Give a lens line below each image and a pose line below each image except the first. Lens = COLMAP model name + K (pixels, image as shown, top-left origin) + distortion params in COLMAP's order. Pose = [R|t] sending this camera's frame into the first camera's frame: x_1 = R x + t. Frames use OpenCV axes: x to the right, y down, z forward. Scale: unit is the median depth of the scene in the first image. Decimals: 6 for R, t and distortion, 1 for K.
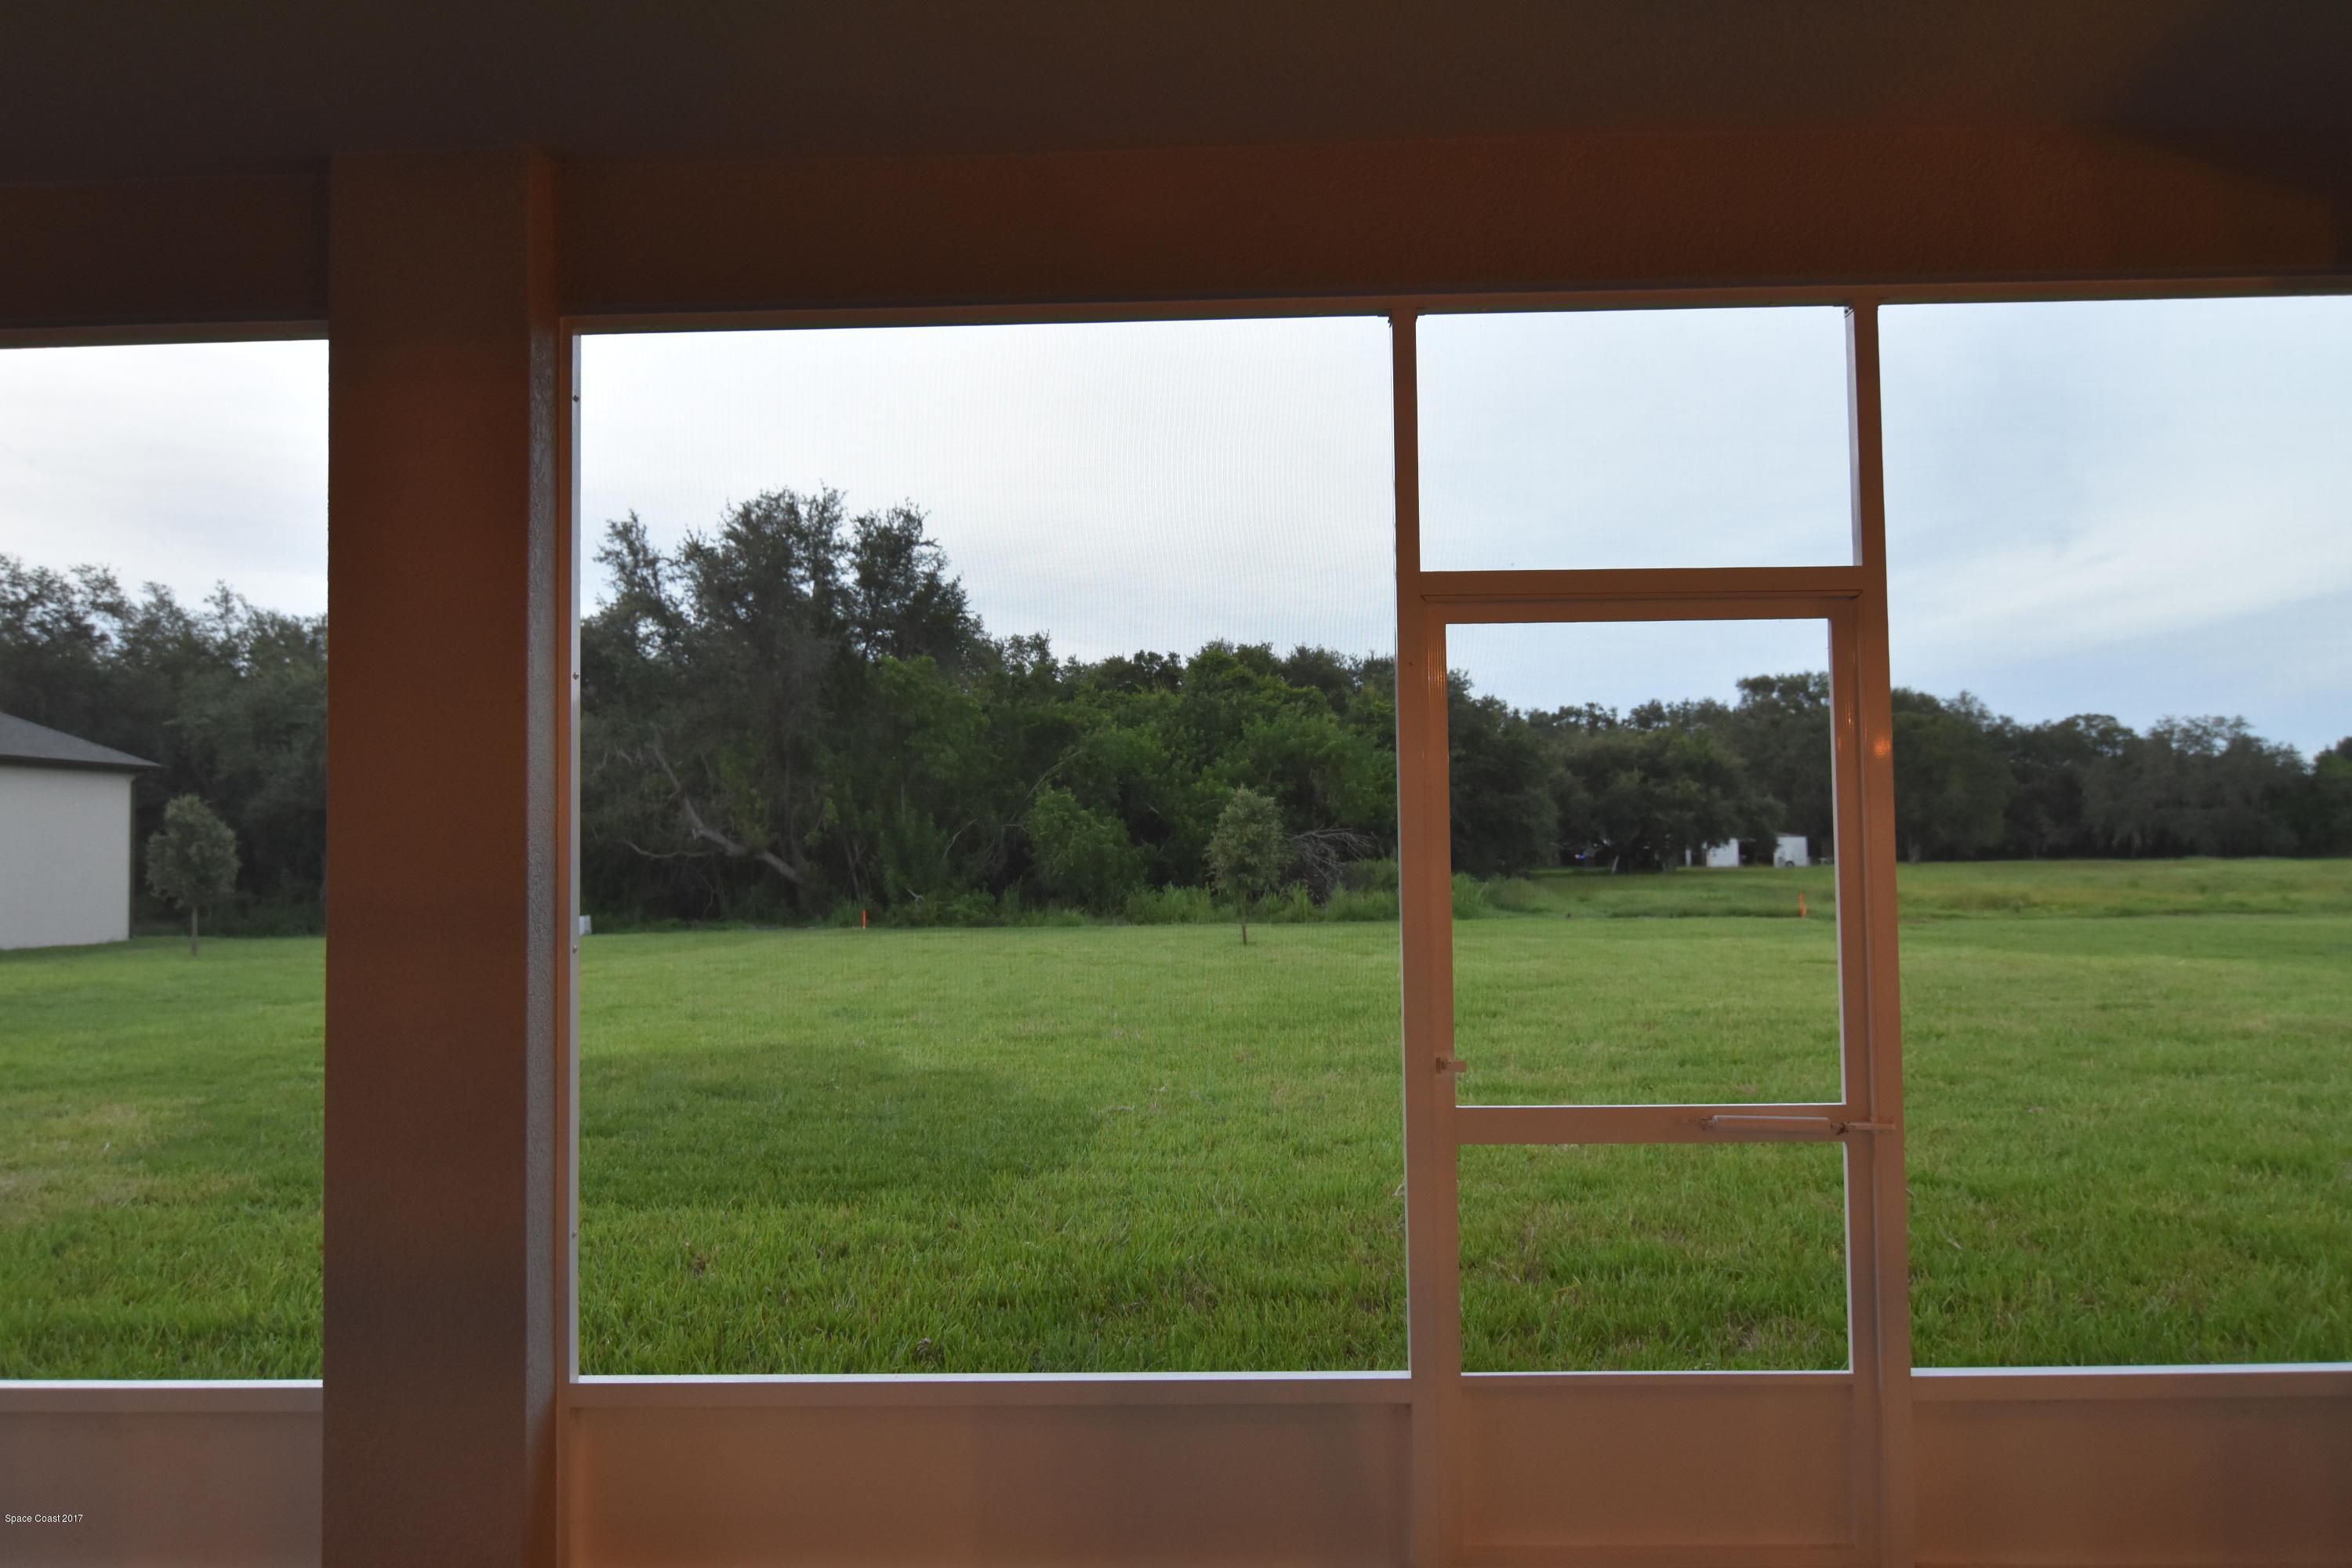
lens RADIAL K [[1602.5, 0, 1176.0], [0, 1602.5, 784.0], [0, 0, 1]] dist [-0.001904, -0.023265]
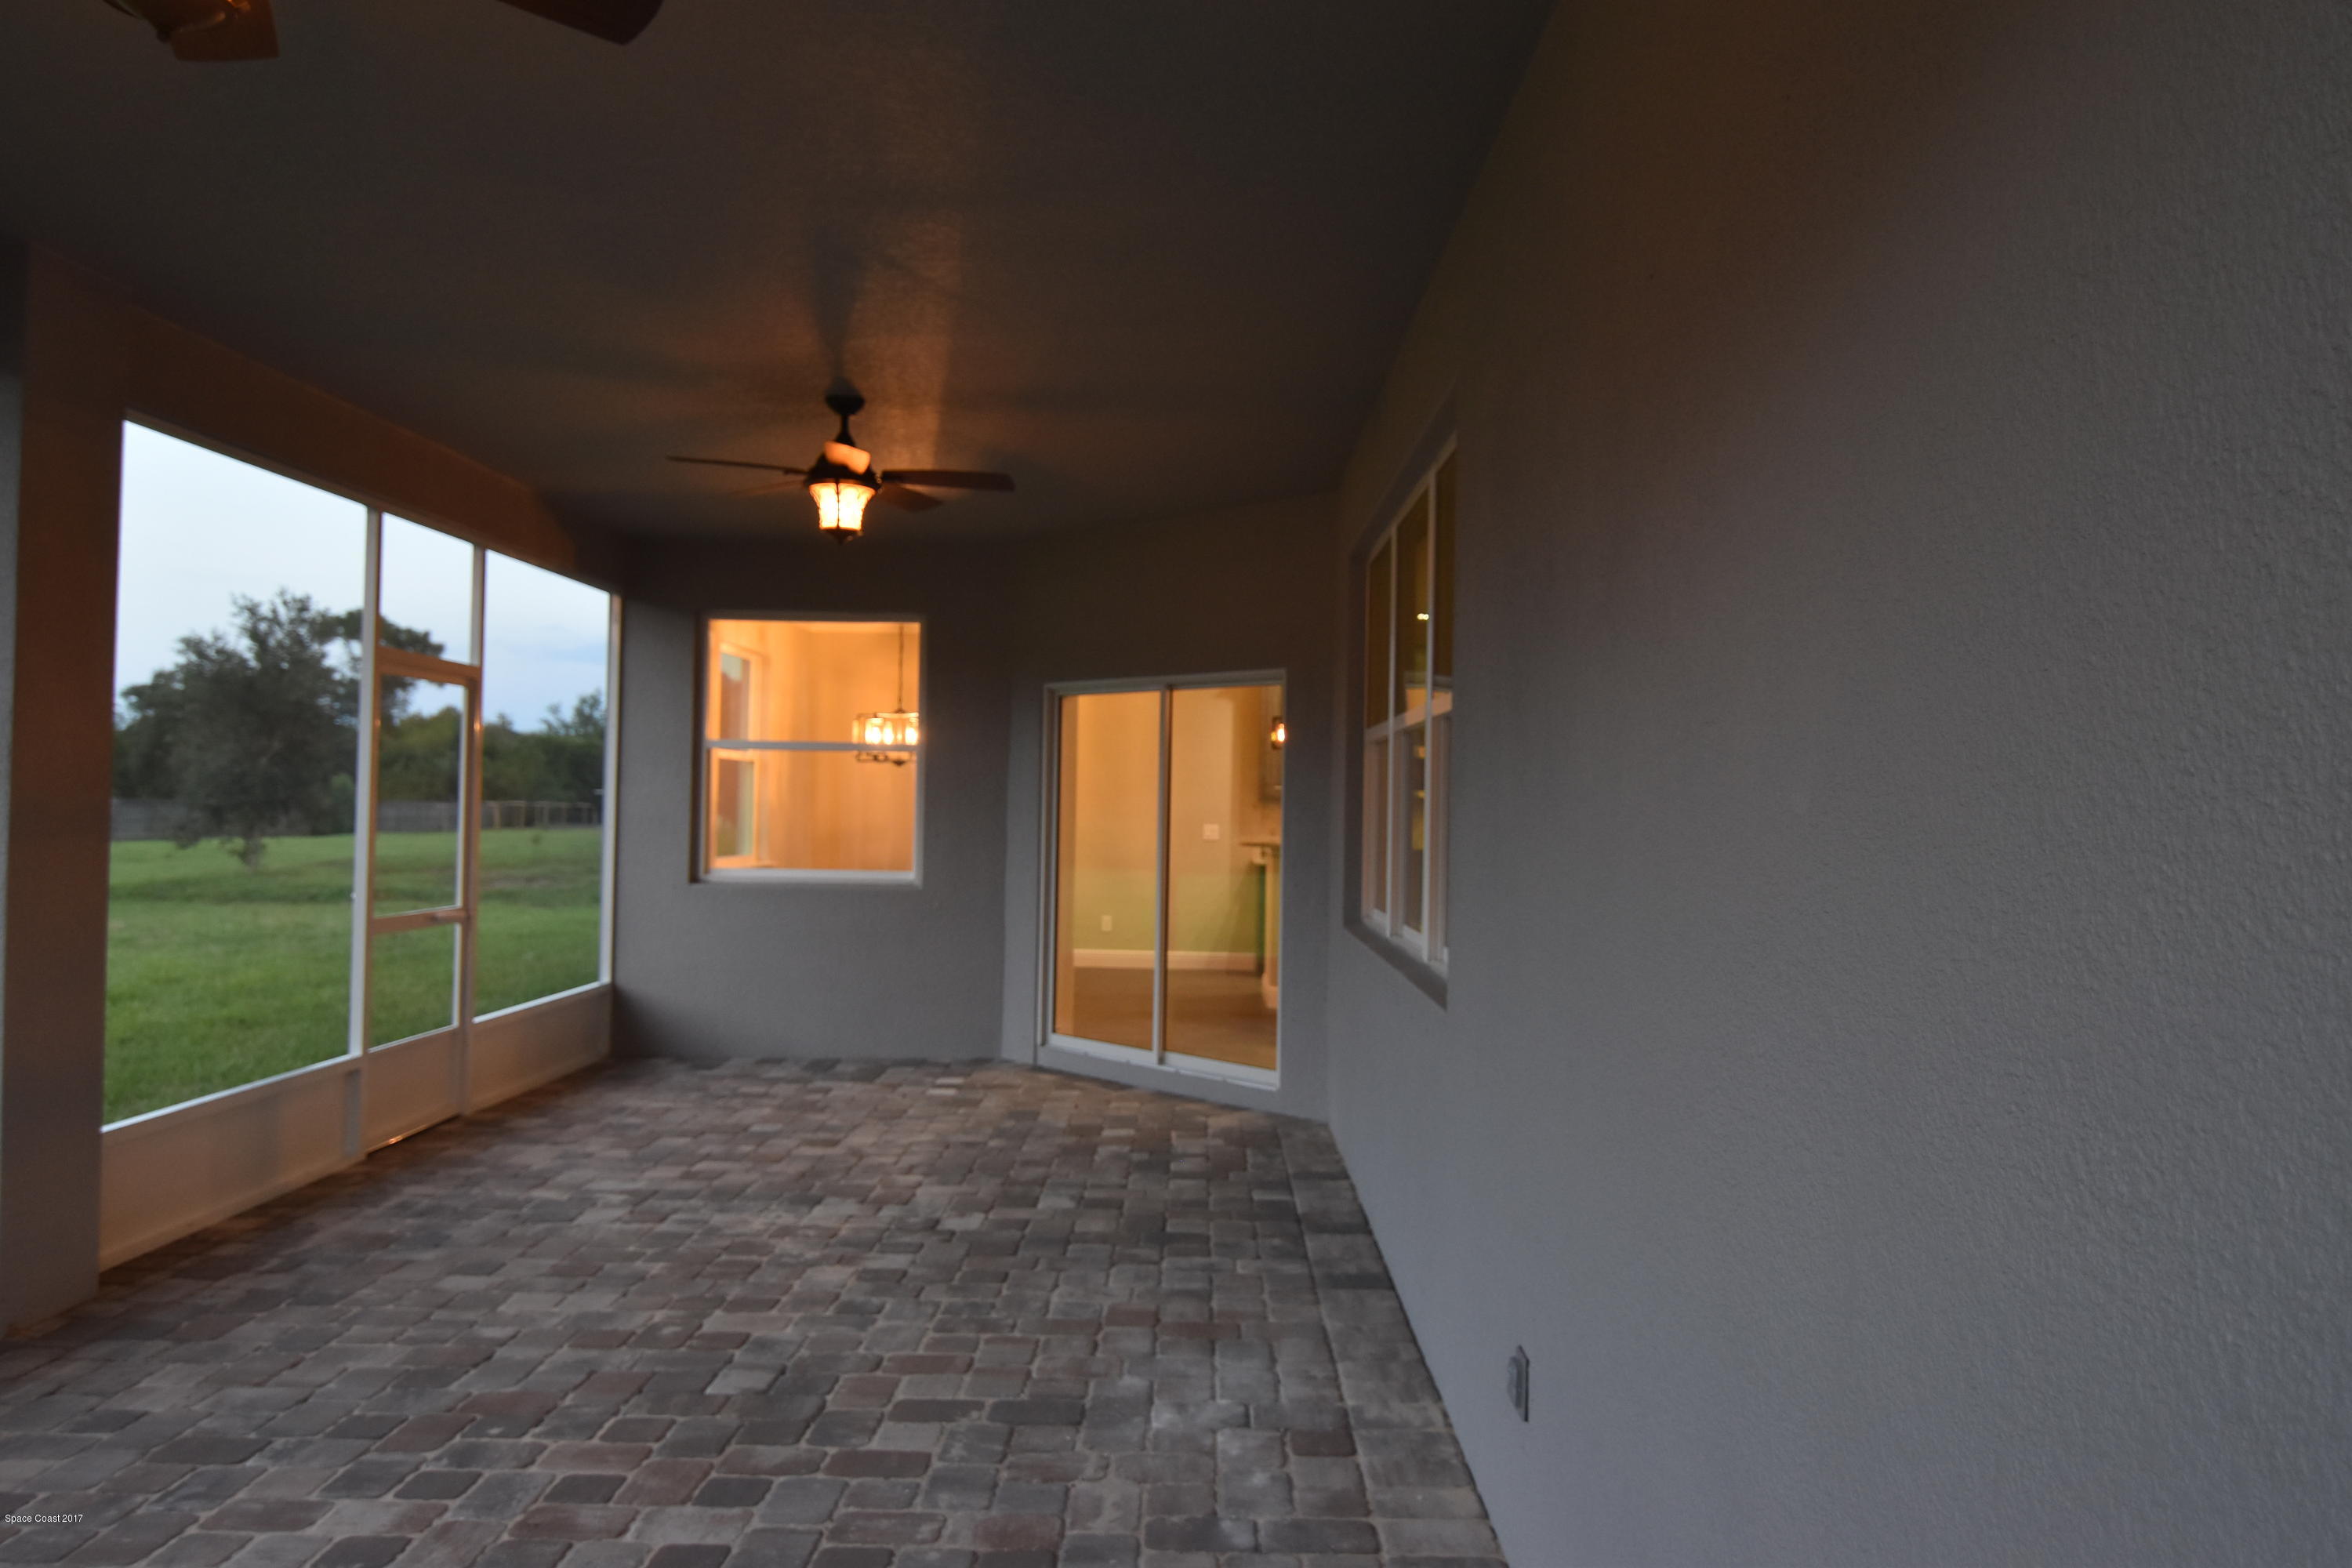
lens RADIAL K [[1602.5, 0, 1176.0], [0, 1602.5, 784.0], [0, 0, 1]] dist [-0.001904, -0.023265]
pose [[-0.030368, 0.021382, 0.999310, -0.116317], [-0.056751, 0.998122, -0.023081, 0.001618], [-0.997926, -0.057412, -0.029097, 0.005131]]
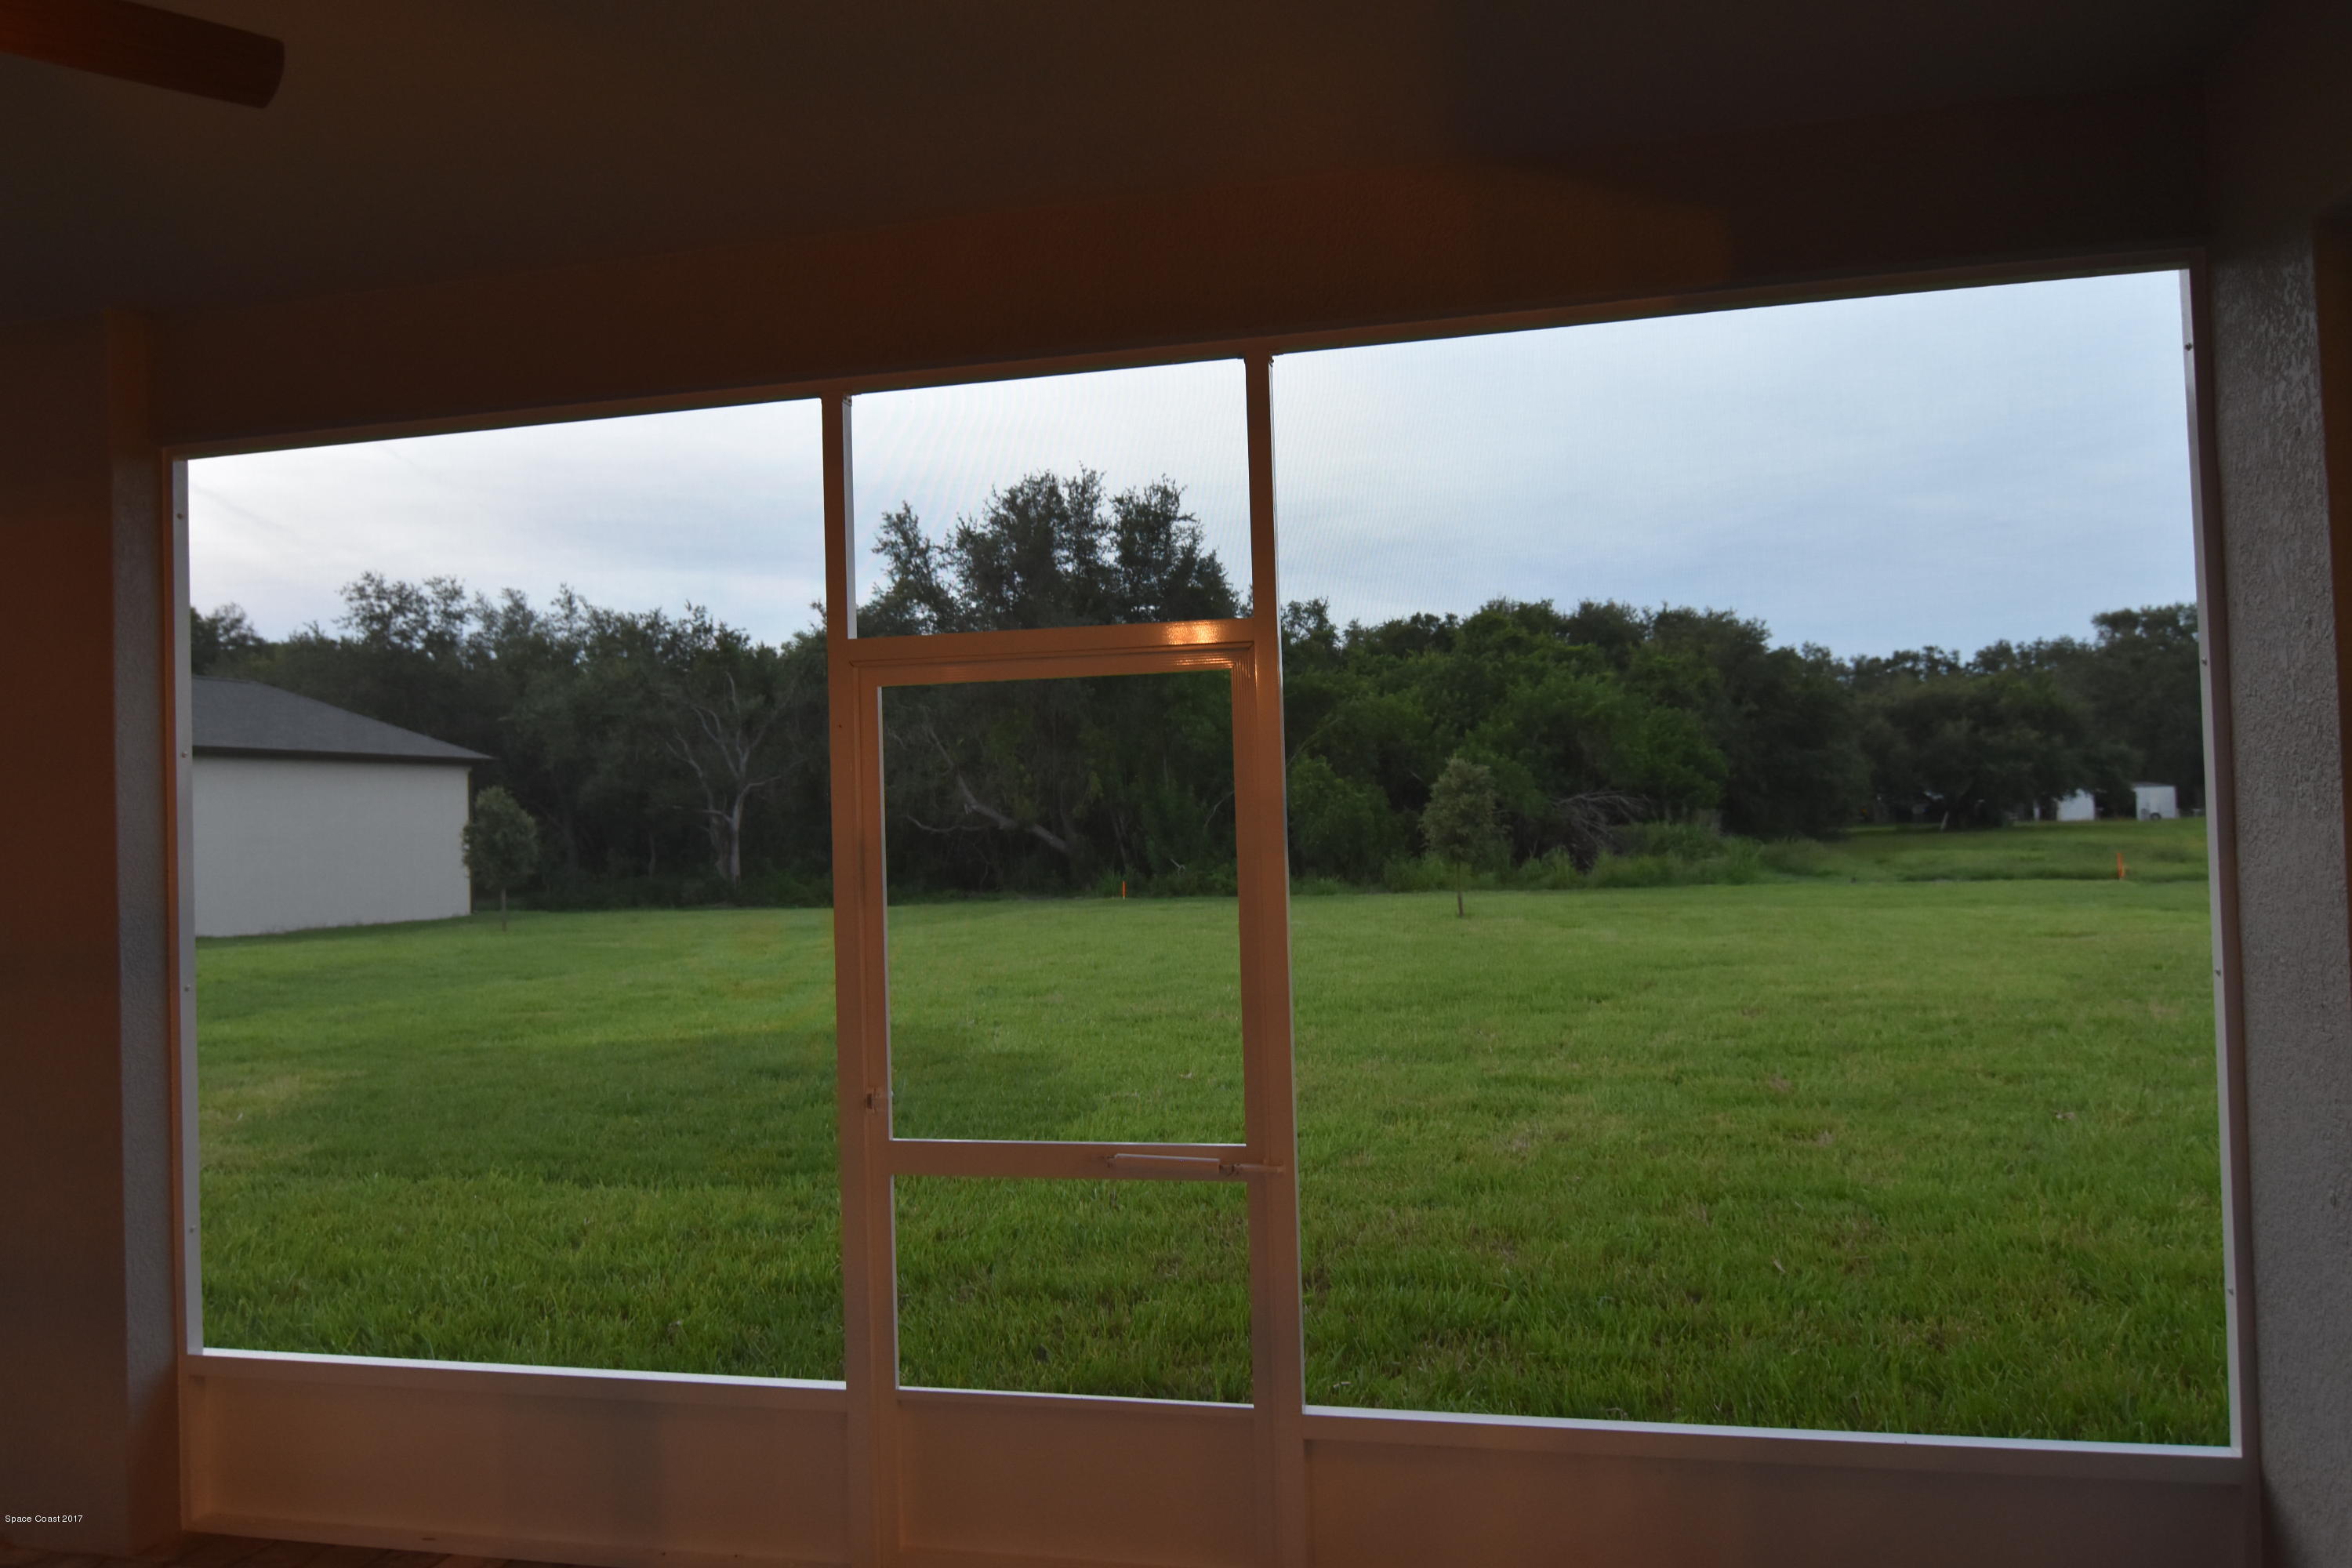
lens RADIAL K [[1603.4, 0, 1176.0], [0, 1603.4, 784.0], [0, 0, 1]] dist [-0.006113, -0.001566]
pose [[0.980487, -0.020950, -0.195464, 0.035322], [0.025469, 0.999463, 0.020637, -0.003237], [0.194927, -0.025212, 0.980494, -0.000360]]
